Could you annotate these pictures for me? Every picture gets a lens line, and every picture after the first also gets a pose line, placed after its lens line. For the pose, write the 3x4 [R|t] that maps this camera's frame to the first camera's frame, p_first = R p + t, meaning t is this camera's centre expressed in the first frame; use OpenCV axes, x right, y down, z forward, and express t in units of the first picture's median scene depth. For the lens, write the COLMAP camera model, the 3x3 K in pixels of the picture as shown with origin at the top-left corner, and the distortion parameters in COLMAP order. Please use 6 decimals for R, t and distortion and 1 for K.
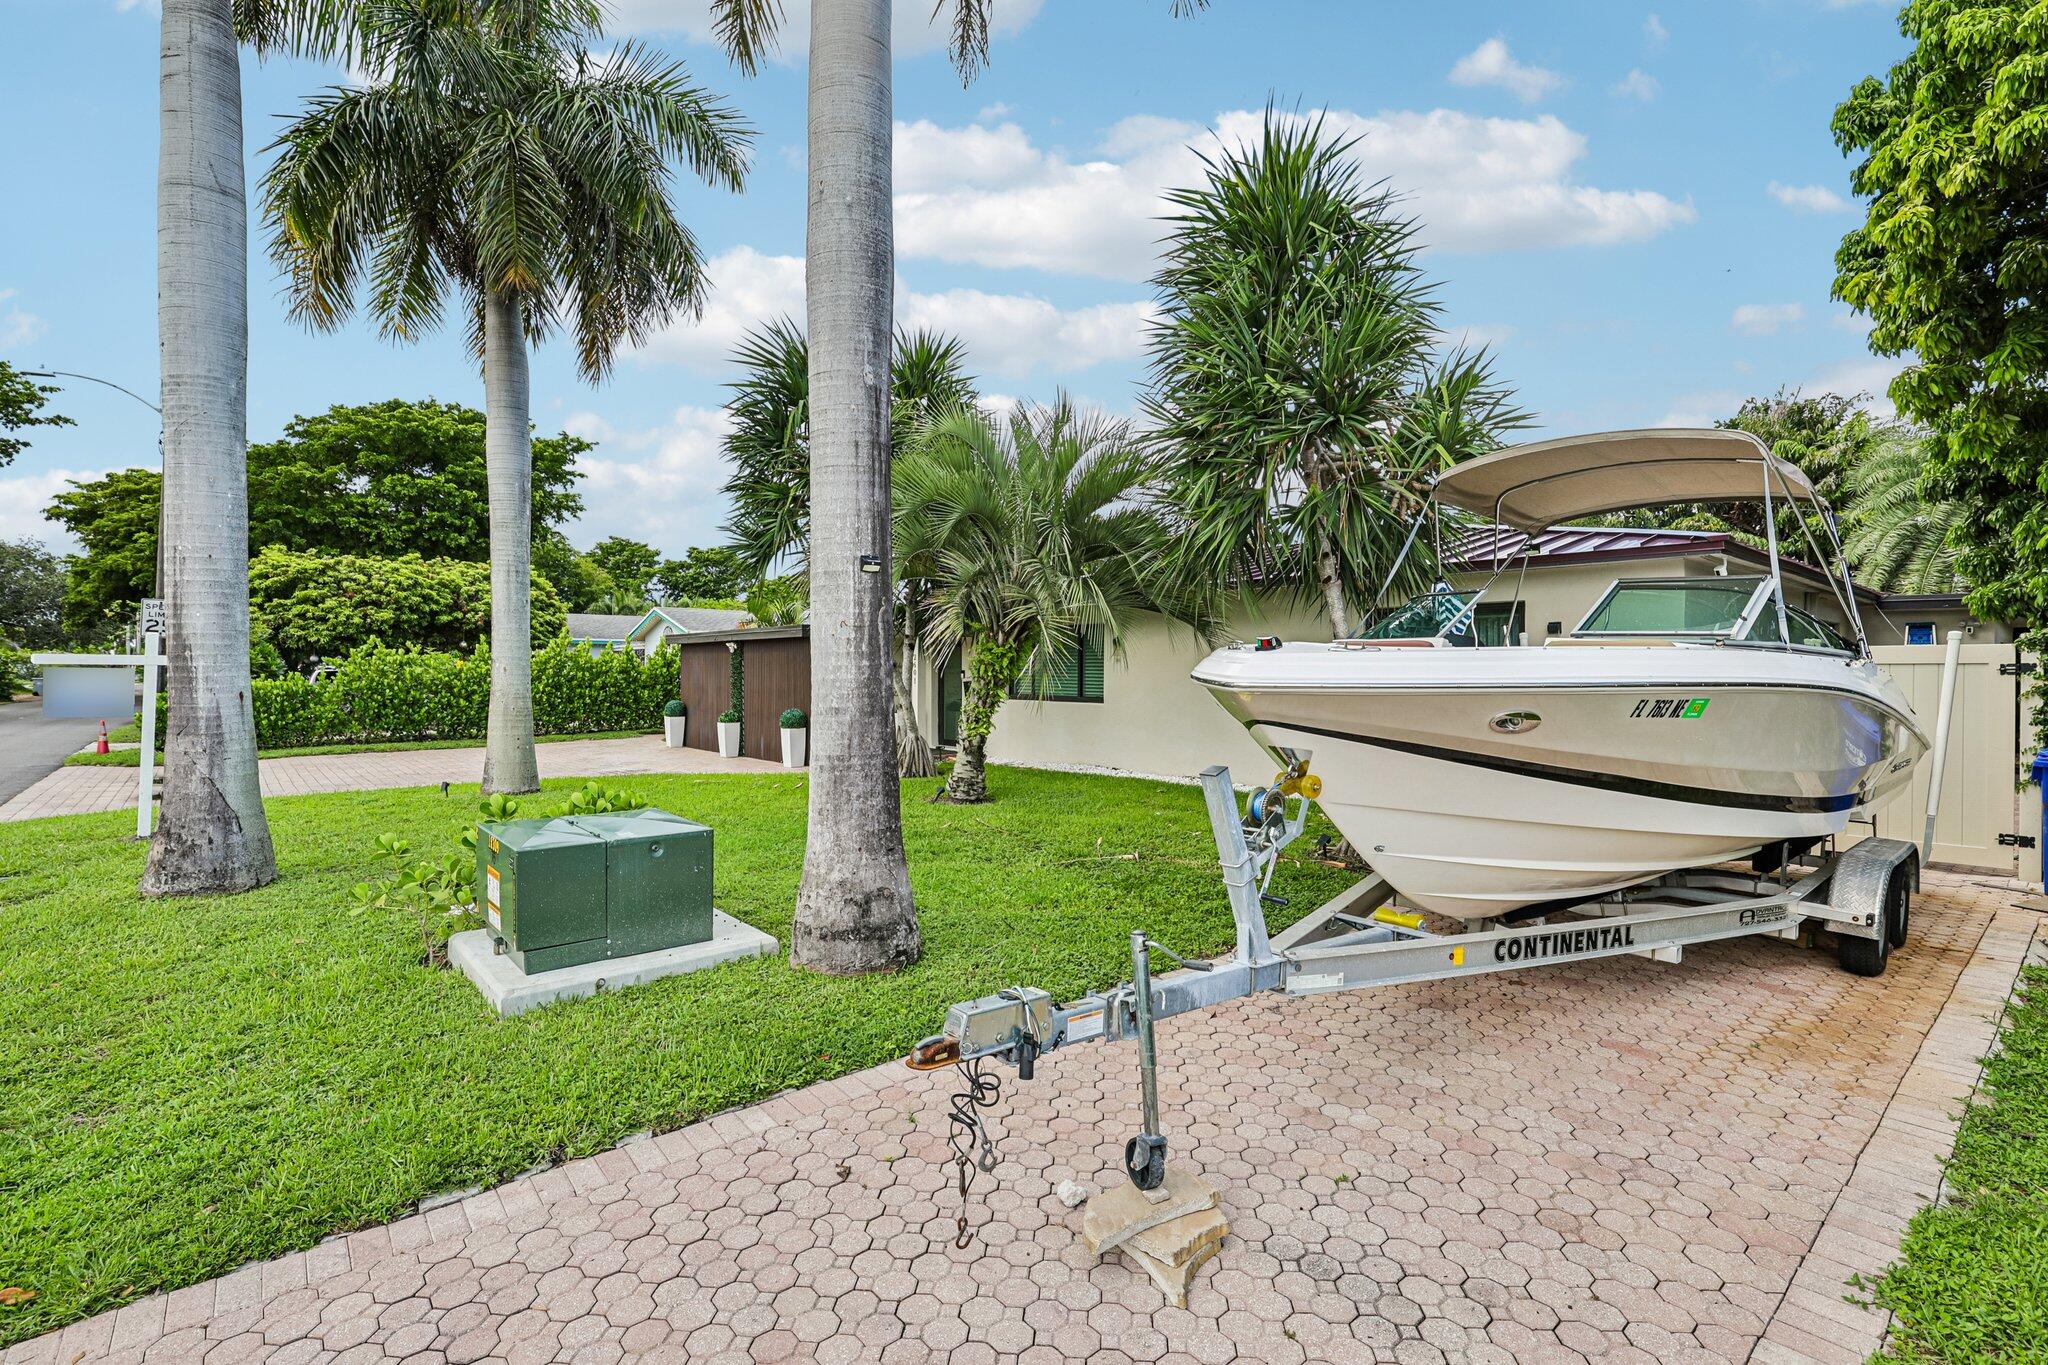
lens RADIAL K [[963.3, 0, 1025.1], [0, 963.3, 675.3], [0, 0, 1]] dist [-0.021051, 0.001212]
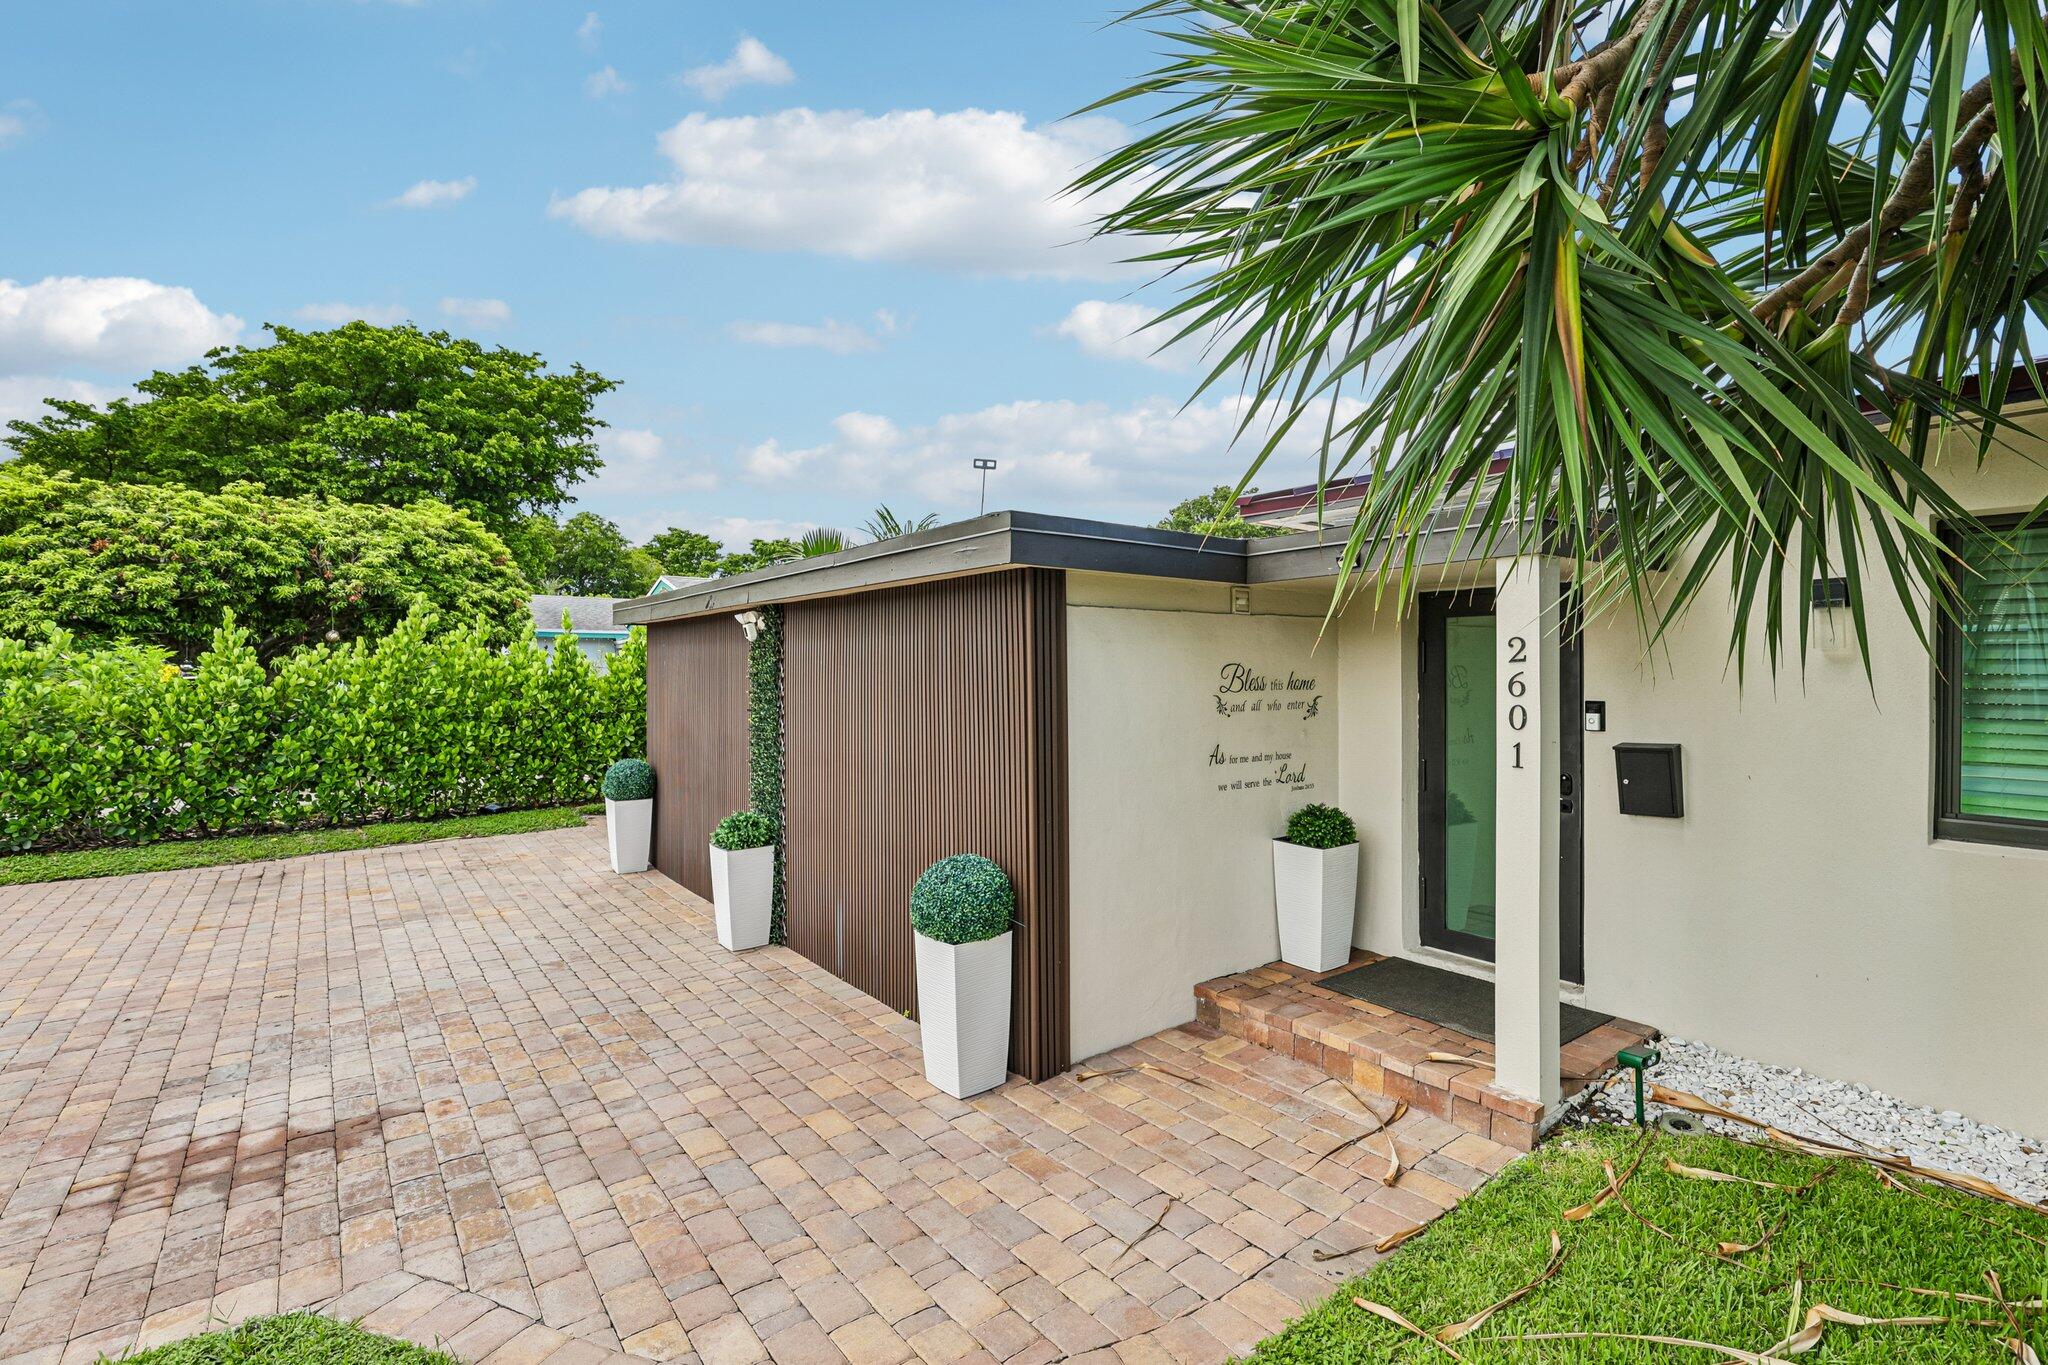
lens RADIAL K [[963.3, 0, 1025.1], [0, 963.3, 675.3], [0, 0, 1]] dist [-0.021051, 0.001212]
pose [[0.997699, -0.000987, -0.067794, -0.128738], [0.000953, 0.999999, -0.000534, -0.007617], [0.067794, 0.000468, 0.997699, 0.465067]]
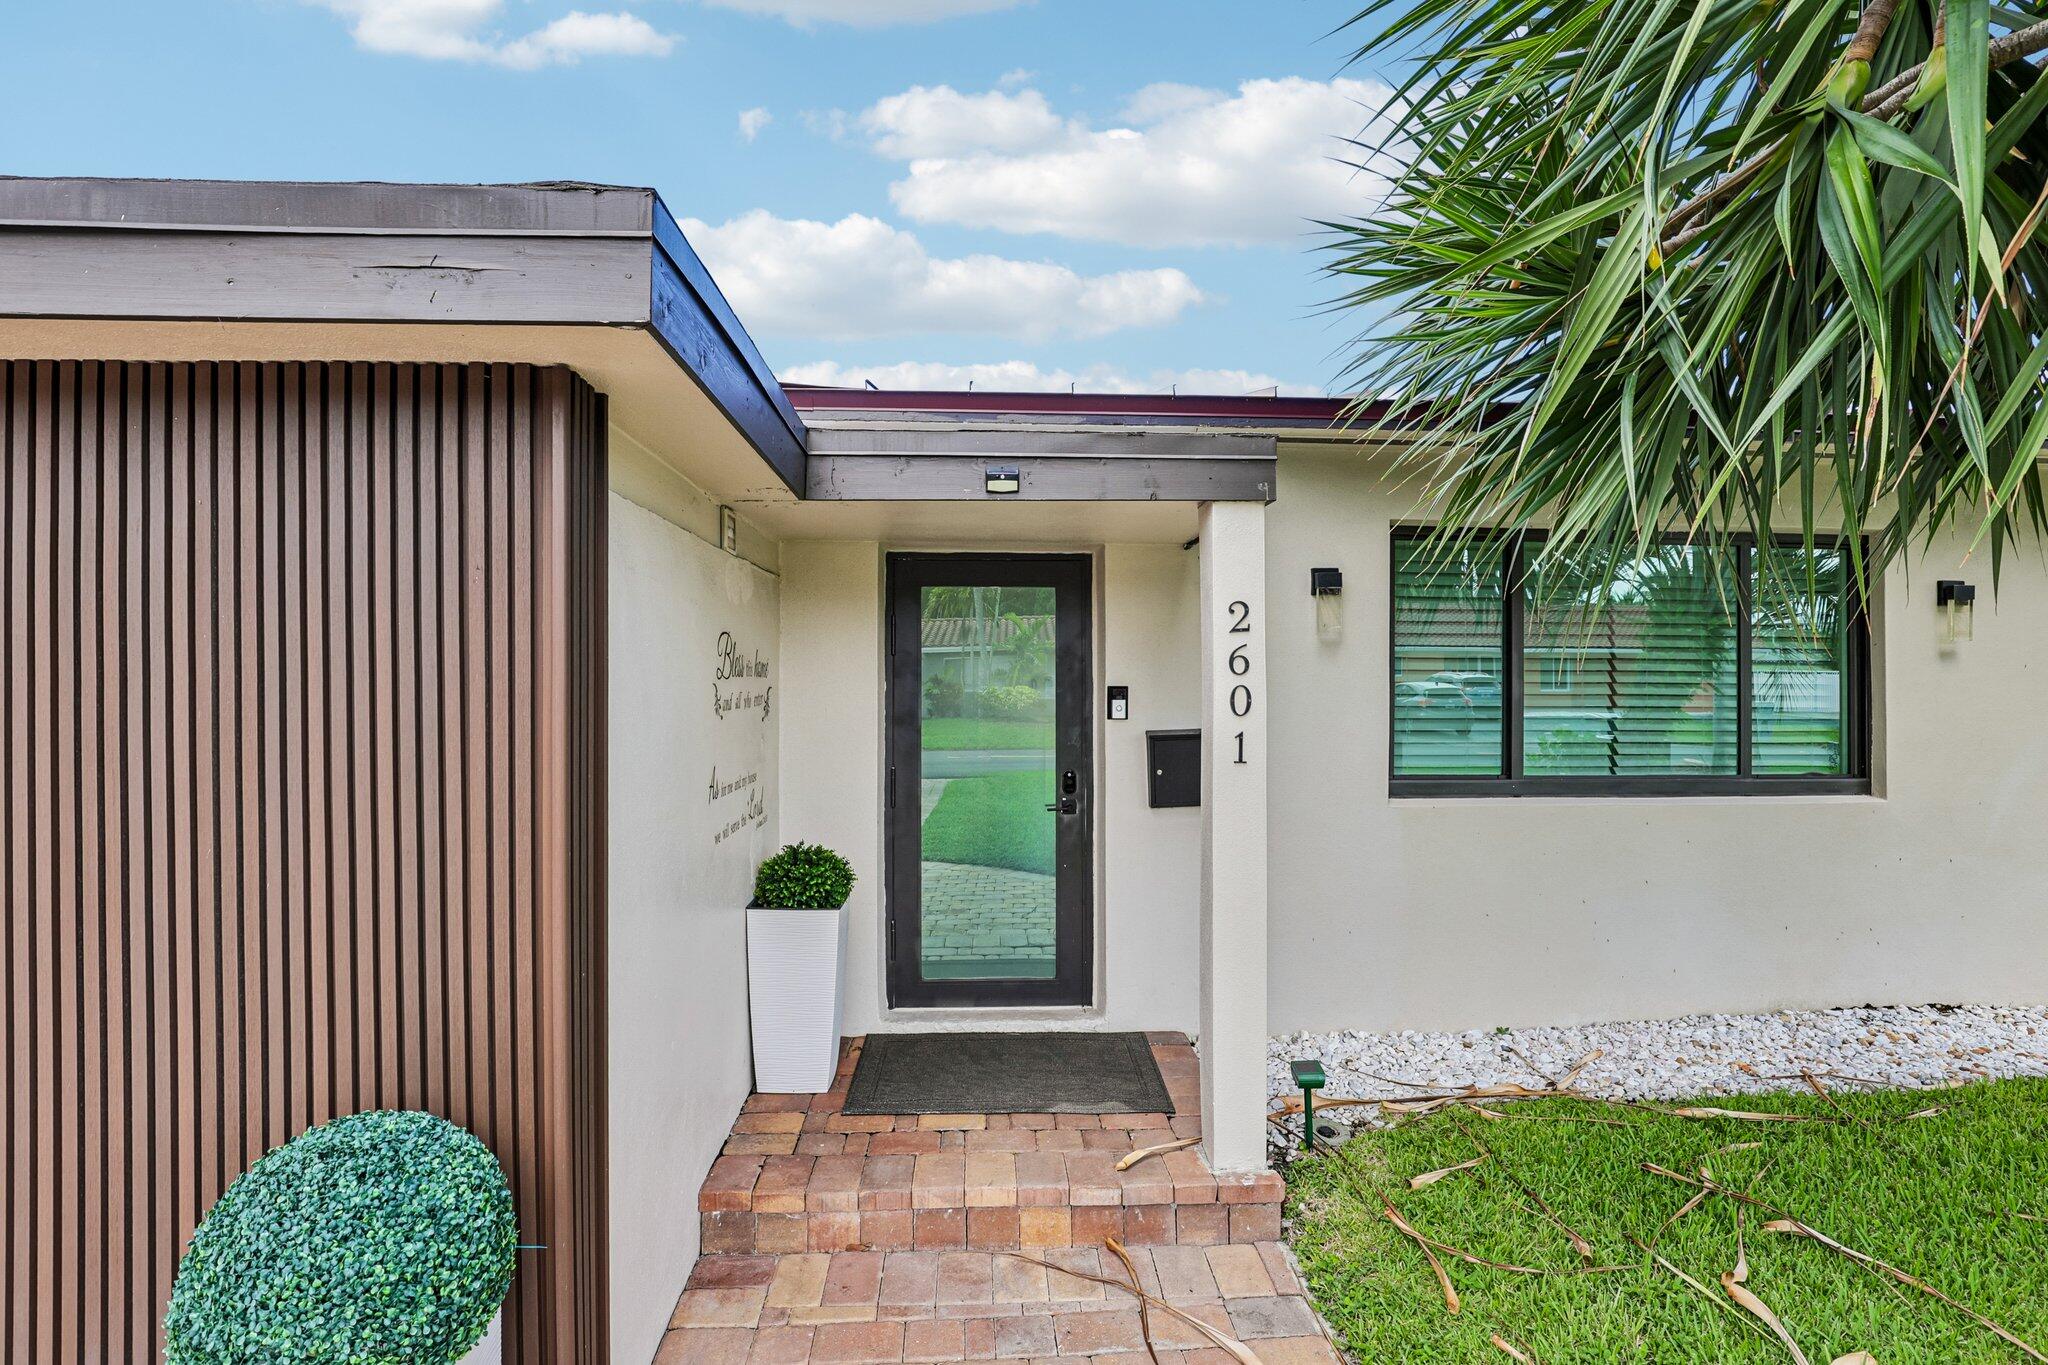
lens RADIAL K [[970.8, 0, 1009.1], [0, 970.8, 659.8], [0, 0, 1]] dist [-0.015378, 0.001076]
pose [[0.605038, 0.013474, 0.796083, -0.172860], [0.005598, 0.999760, -0.021175, -0.004128], [-0.796177, 0.017268, 0.604817, 0.559025]]
